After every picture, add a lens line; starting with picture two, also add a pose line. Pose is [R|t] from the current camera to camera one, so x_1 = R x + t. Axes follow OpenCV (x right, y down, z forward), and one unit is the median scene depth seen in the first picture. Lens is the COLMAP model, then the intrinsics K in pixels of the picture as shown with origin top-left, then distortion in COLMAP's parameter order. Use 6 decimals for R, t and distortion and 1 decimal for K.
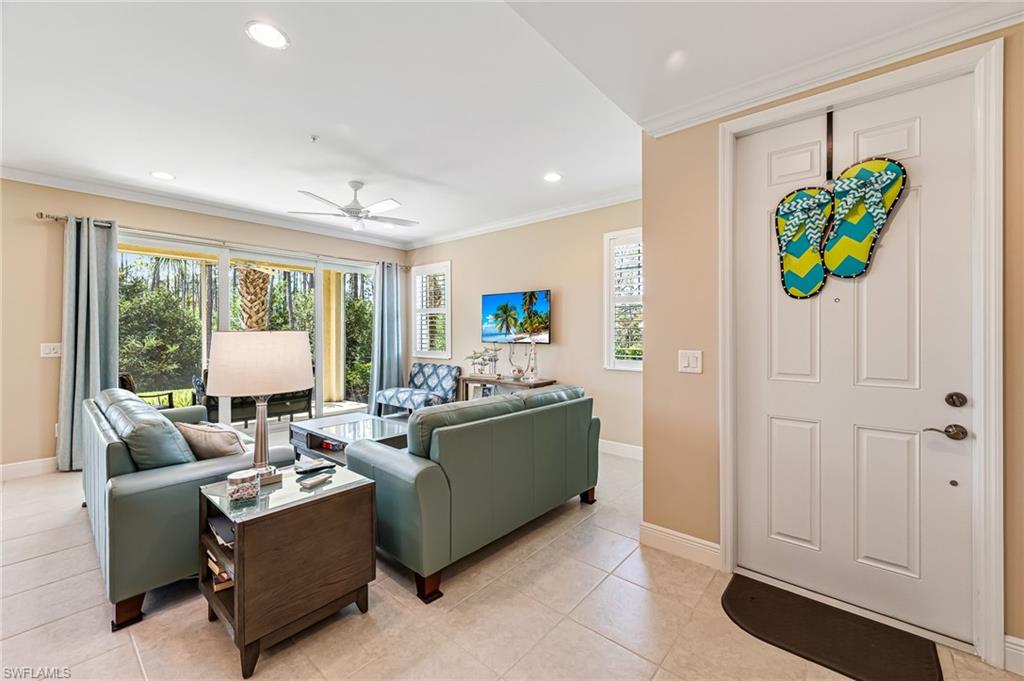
lens RADIAL K [[404.2, 0, 508.3], [0, 404.2, 336.5], [0, 0, 1]] dist [-0.012192, 0.001824]
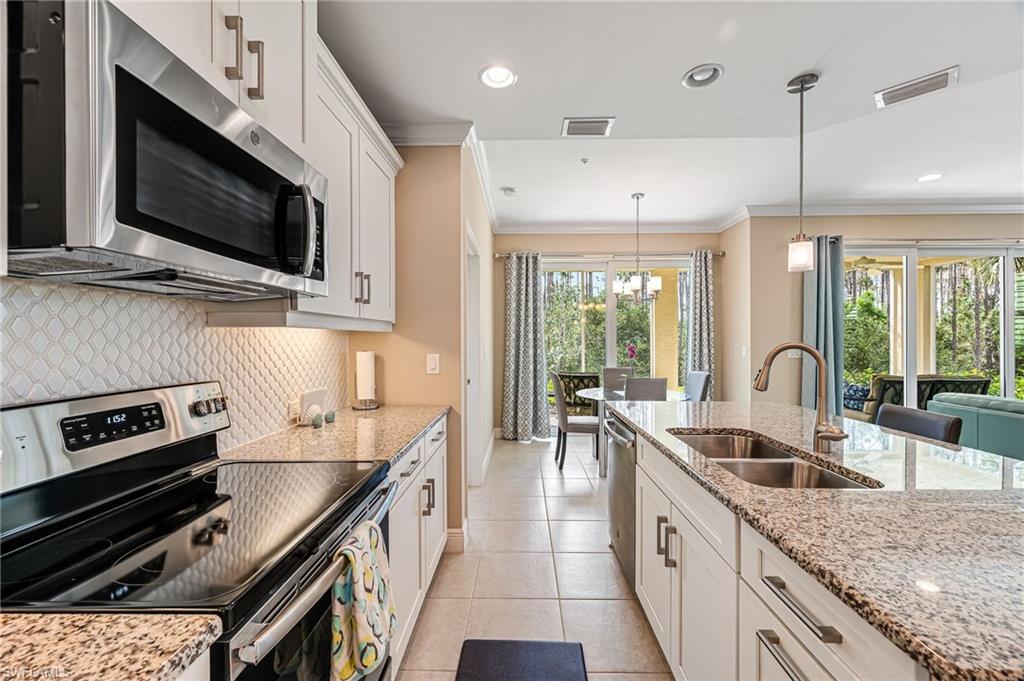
lens RADIAL K [[404.2, 0, 516.7], [0, 404.2, 343.8], [0, 0, 1]] dist [-0.012192, 0.001824]
pose [[0.640292, 0.005596, -0.768112, -0.600244], [-0.003427, 0.999984, 0.004429, 0.002529], [0.768124, -0.000204, 0.640301, -0.331108]]
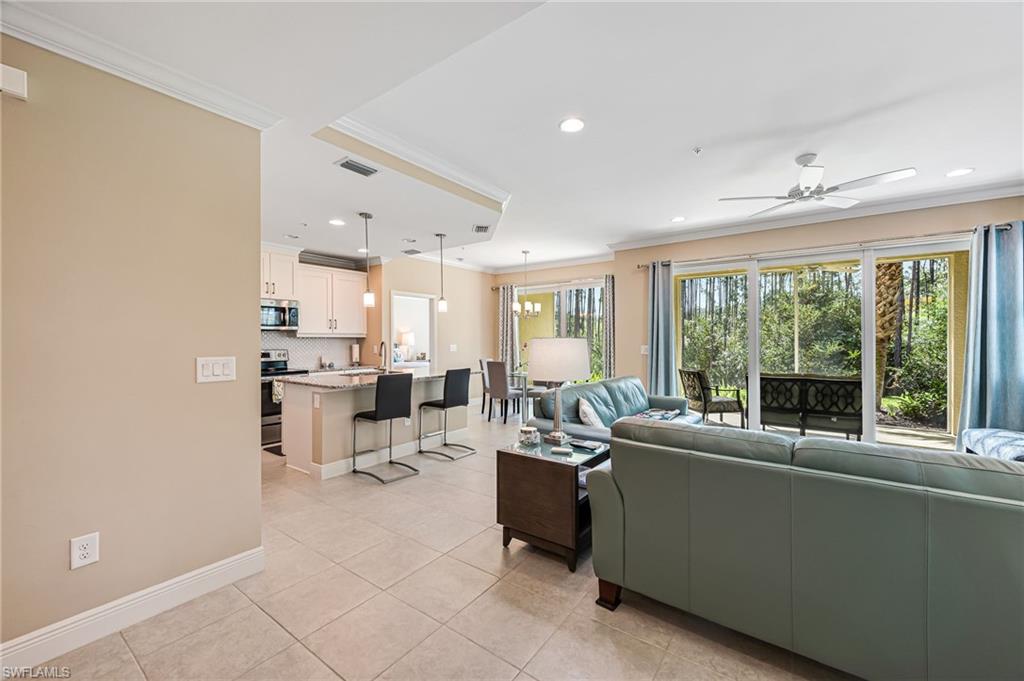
lens RADIAL K [[404.2, 0, 514.5], [0, 404.2, 340.2], [0, 0, 1]] dist [-0.012192, 0.001824]
pose [[0.085613, 0.000251, -0.996328, 0.303898], [-0.006246, 0.999980, -0.000284, -0.001522], [0.996309, 0.006248, 0.085613, 0.265607]]
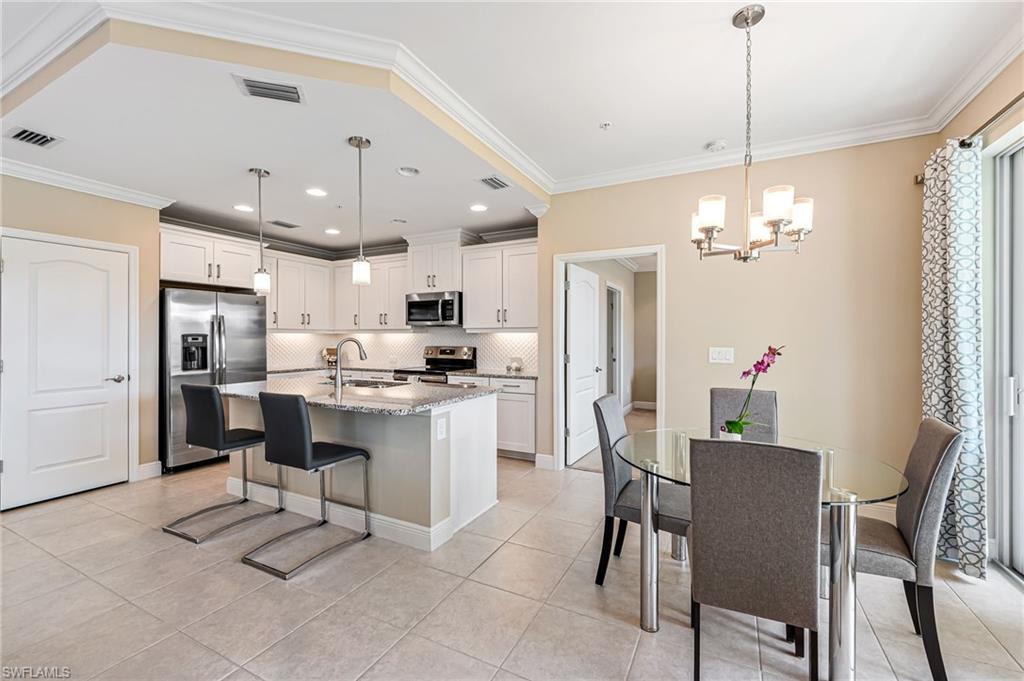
lens RADIAL K [[404.2, 0, 524.7], [0, 404.2, 345.5], [0, 0, 1]] dist [-0.012192, 0.001824]
pose [[-0.970178, 0.005174, -0.242338, -0.781136], [-0.001371, 0.999639, 0.026831, -0.003145], [0.242389, 0.026364, -0.969821, 0.728607]]
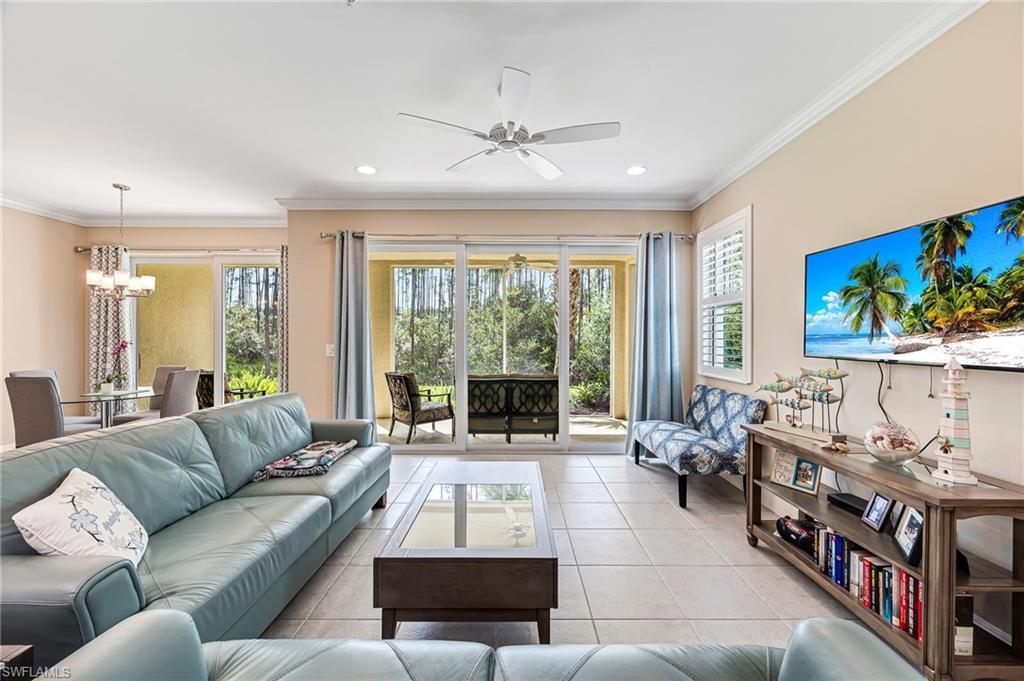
lens RADIAL K [[404.3, 0, 518.7], [0, 404.3, 337.9], [0, 0, 1]] dist [0.001444, -0.000379]
pose [[0.663255, -0.000270, -0.748393, 0.067109], [-0.006182, 0.999964, -0.005839, -0.000779], [0.748368, 0.008499, 0.663229, 0.478707]]
